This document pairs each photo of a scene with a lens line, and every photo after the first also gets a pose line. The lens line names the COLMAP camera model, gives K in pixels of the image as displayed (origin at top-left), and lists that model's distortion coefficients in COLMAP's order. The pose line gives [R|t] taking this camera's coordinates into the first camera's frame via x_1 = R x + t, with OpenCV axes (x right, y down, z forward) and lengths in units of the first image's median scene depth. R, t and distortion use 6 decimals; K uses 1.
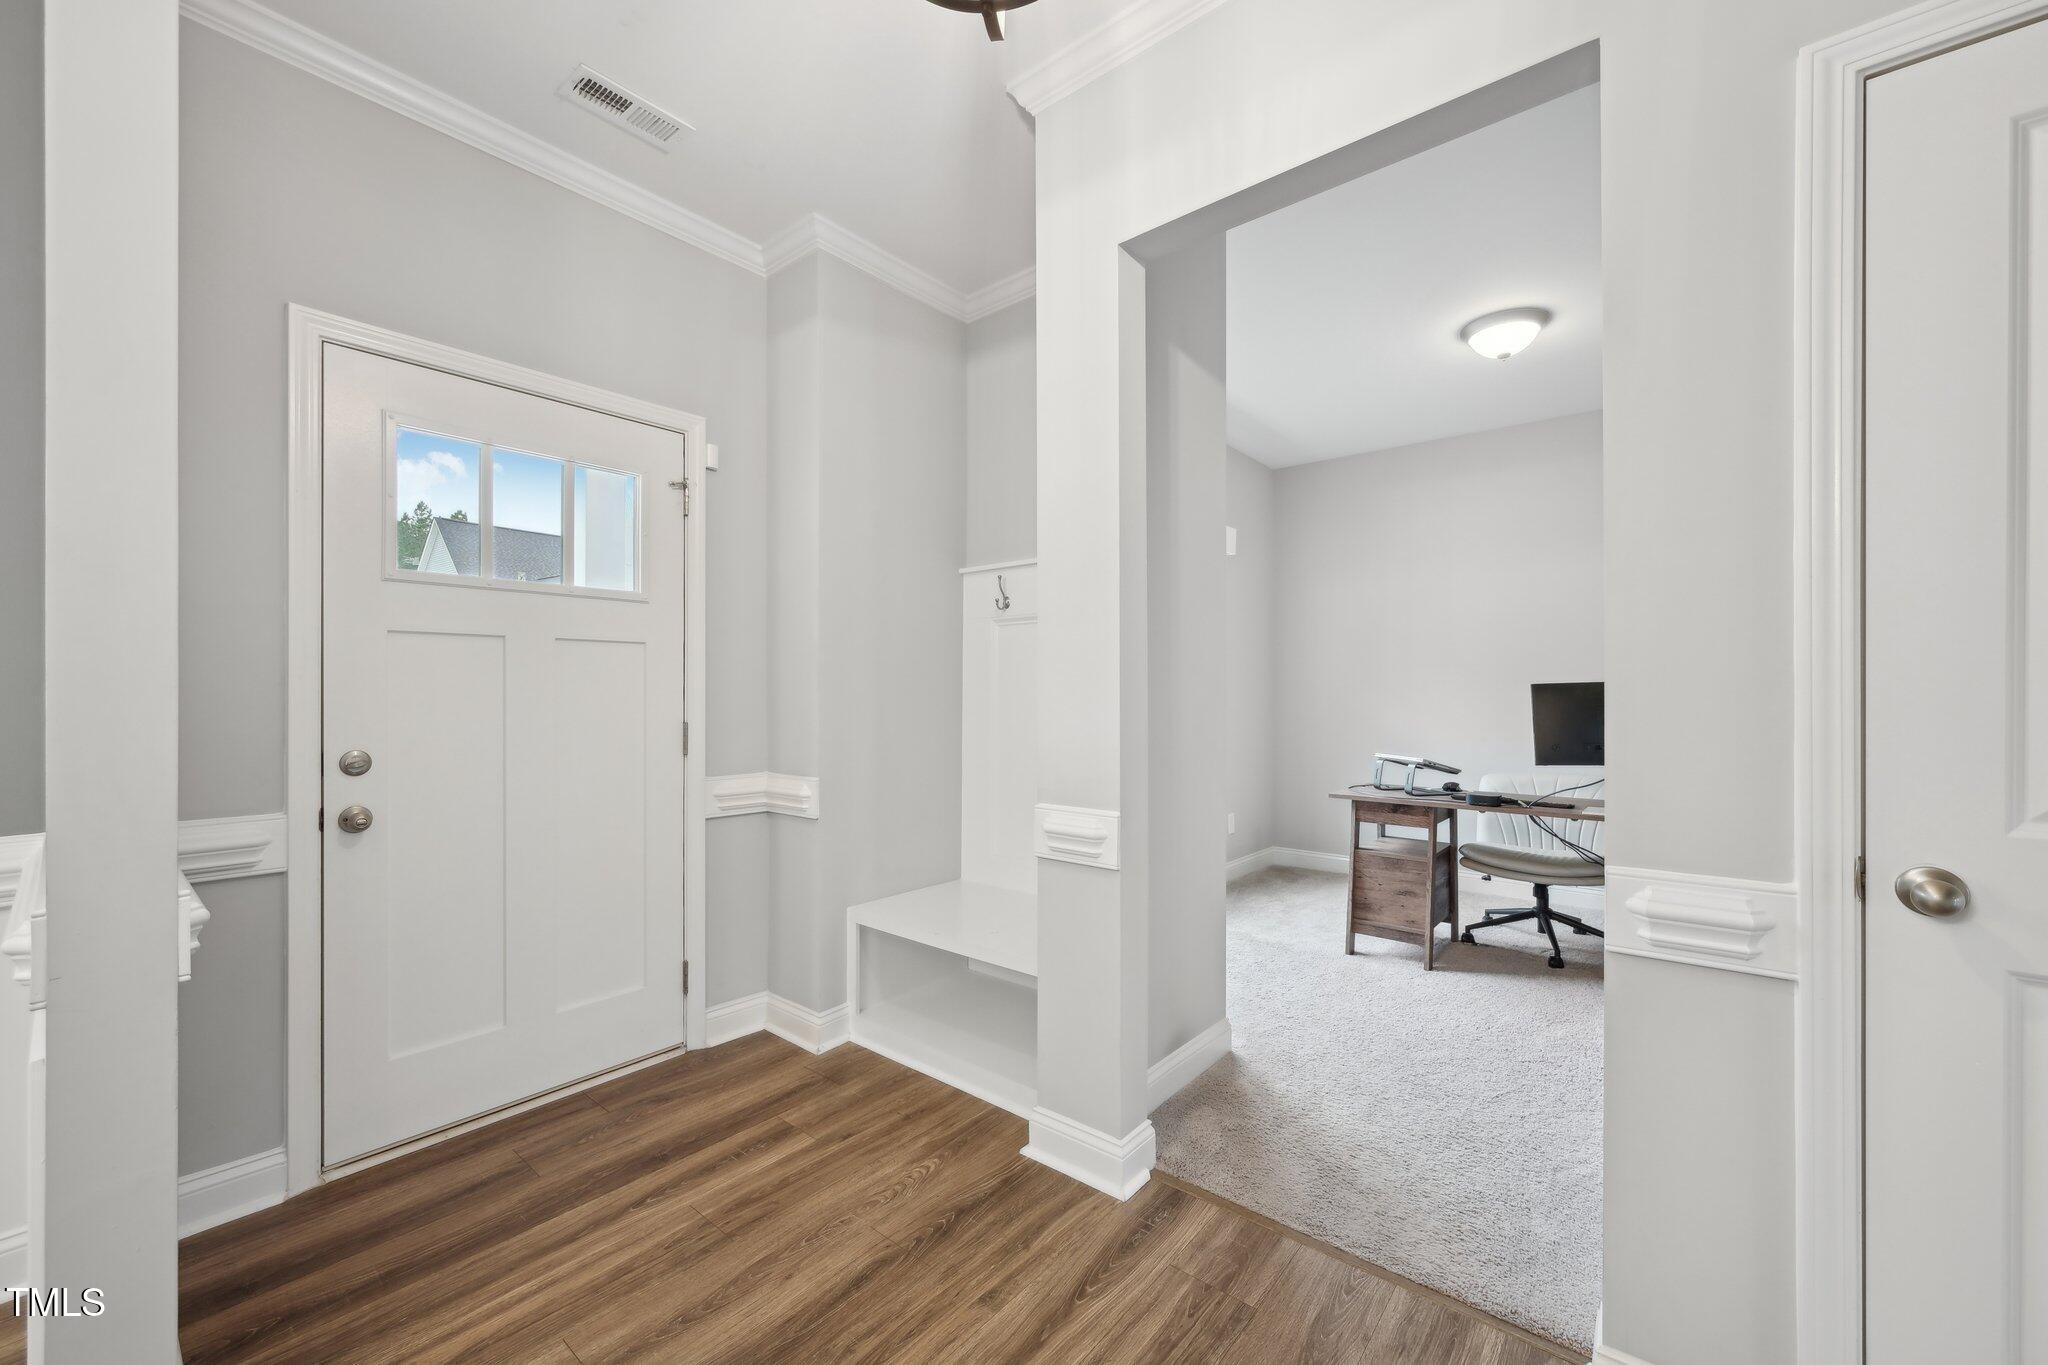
lens RADIAL K [[809.2, 0, 1026.6], [0, 809.2, 691.1], [0, 0, 1]] dist [0.000382, -0.000004]
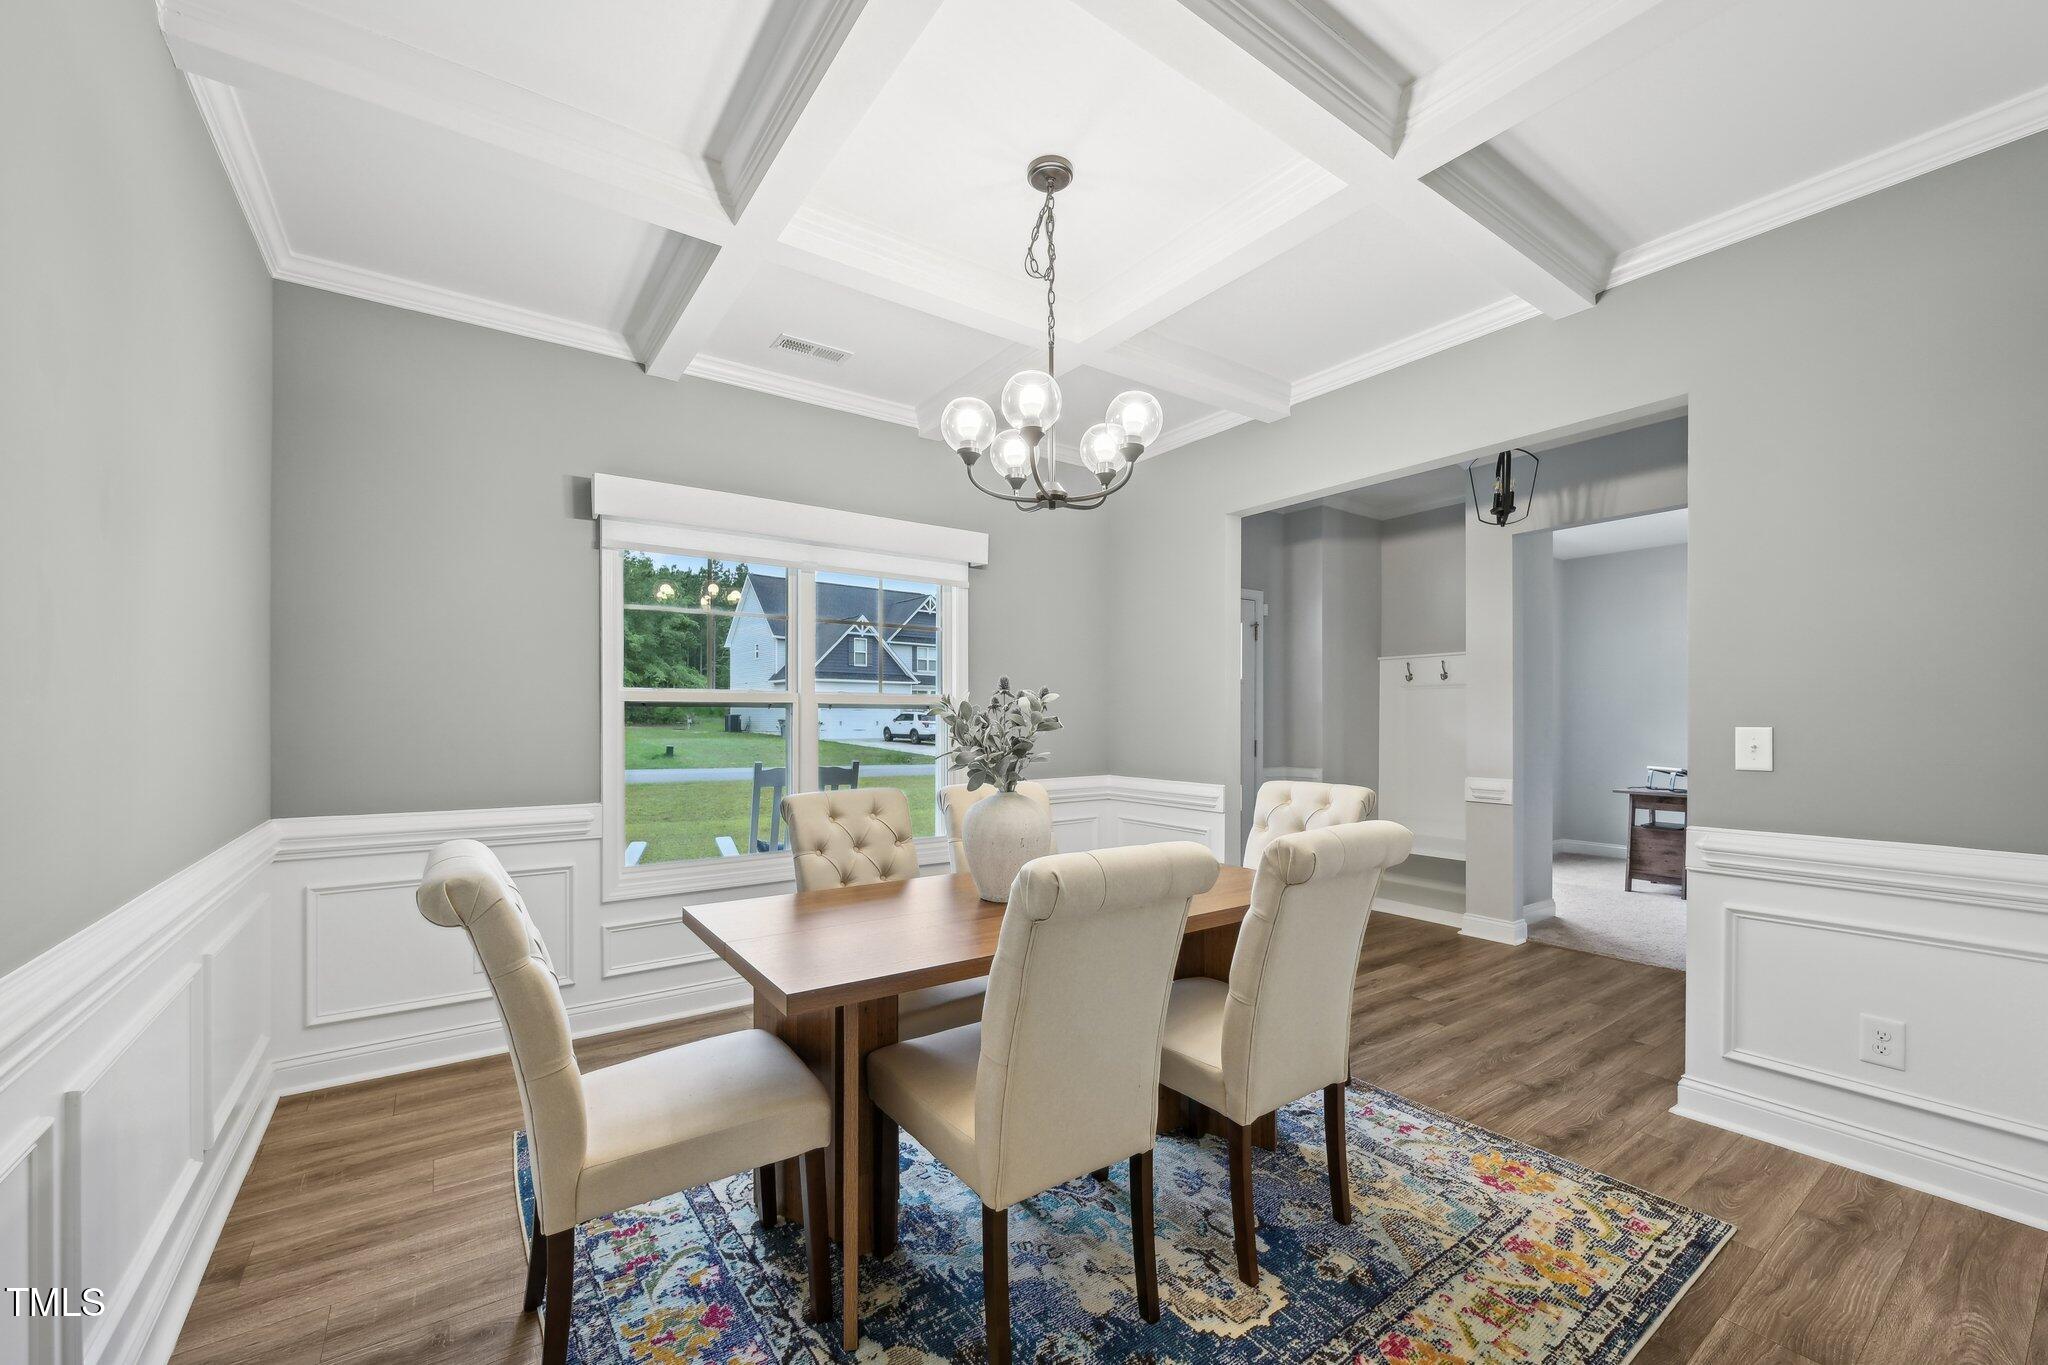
lens RADIAL K [[809.2, 0, 1031.2], [0, 809.2, 717.0], [0, 0, 1]] dist [0.000382, -0.000004]
pose [[0.967320, 0.000984, -0.253556, -0.446801], [-0.001683, 0.999995, -0.002540, -0.014663], [0.253552, 0.002883, 0.967317, -1.125224]]
